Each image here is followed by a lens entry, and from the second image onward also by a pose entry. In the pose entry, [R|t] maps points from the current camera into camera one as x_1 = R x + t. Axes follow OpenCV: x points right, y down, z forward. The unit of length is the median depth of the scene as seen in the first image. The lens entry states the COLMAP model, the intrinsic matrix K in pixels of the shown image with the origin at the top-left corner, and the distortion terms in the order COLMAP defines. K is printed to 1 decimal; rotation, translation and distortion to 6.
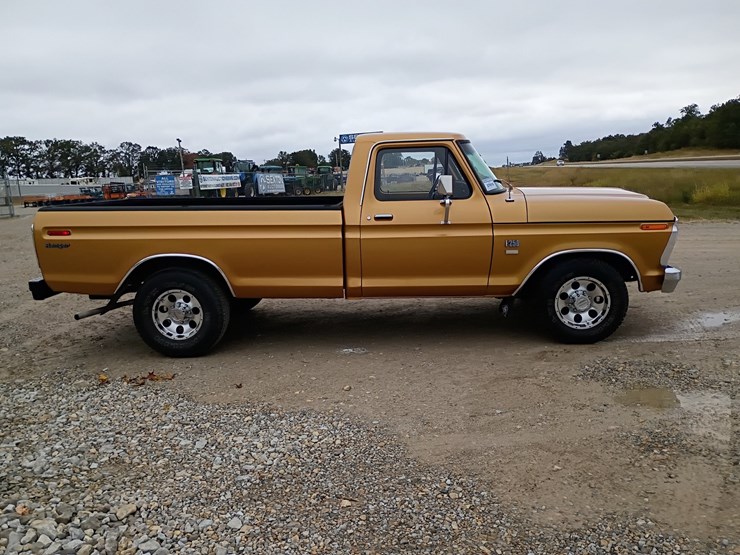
lens RADIAL K [[639.4, 0, 365.4], [0, 639.4, 282.9], [0, 0, 1]] dist [0.062271, -0.071202]
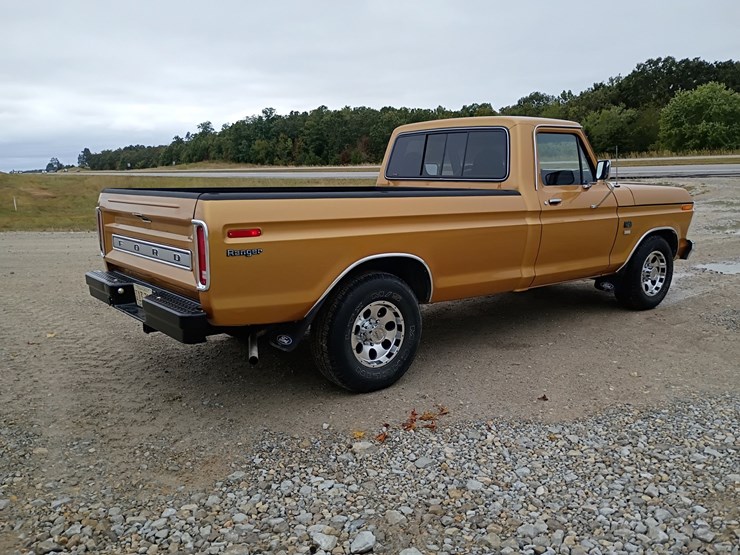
lens RADIAL K [[639.4, 0, 377.4], [0, 639.4, 273.7], [0, 0, 1]] dist [0.062271, -0.071202]
pose [[0.750445, -0.081177, 0.655929, -0.779560], [0.100052, 0.994944, 0.008664, -0.028121], [-0.653316, 0.059125, 0.754773, 0.423065]]
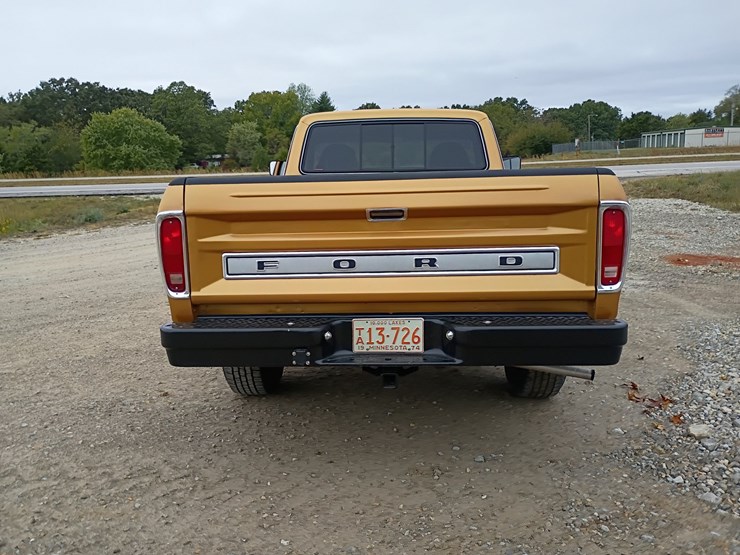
lens RADIAL K [[639.4, 0, 362.7], [0, 639.4, 275.0], [0, 0, 1]] dist [0.062271, -0.071202]
pose [[0.006042, -0.112000, 0.993690, -0.979221], [0.193596, 0.975039, 0.108721, -0.124273], [-0.981063, 0.191718, 0.027574, 1.166301]]
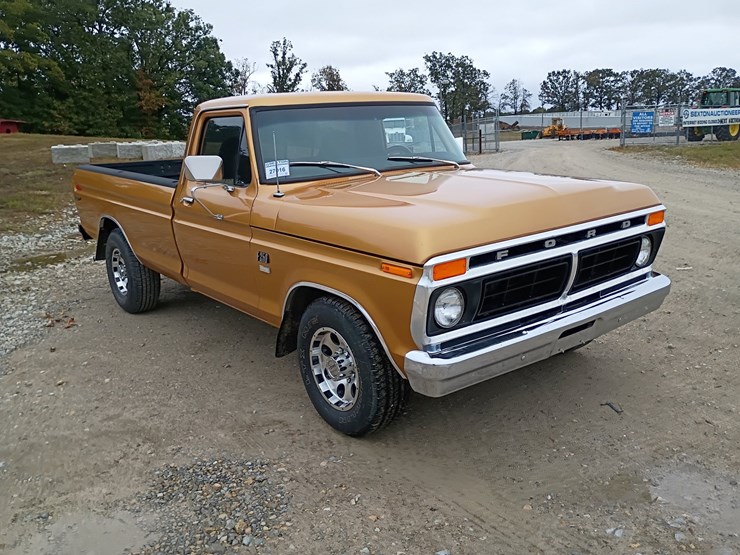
lens RADIAL K [[639.4, 0, 359.5], [0, 639.4, 264.2], [0, 0, 1]] dist [0.062271, -0.071202]
pose [[0.654354, 0.170110, -0.736806, 0.765840], [-0.113043, 0.985425, 0.127117, -0.145739], [0.747691, 0.000112, 0.664046, 0.577221]]
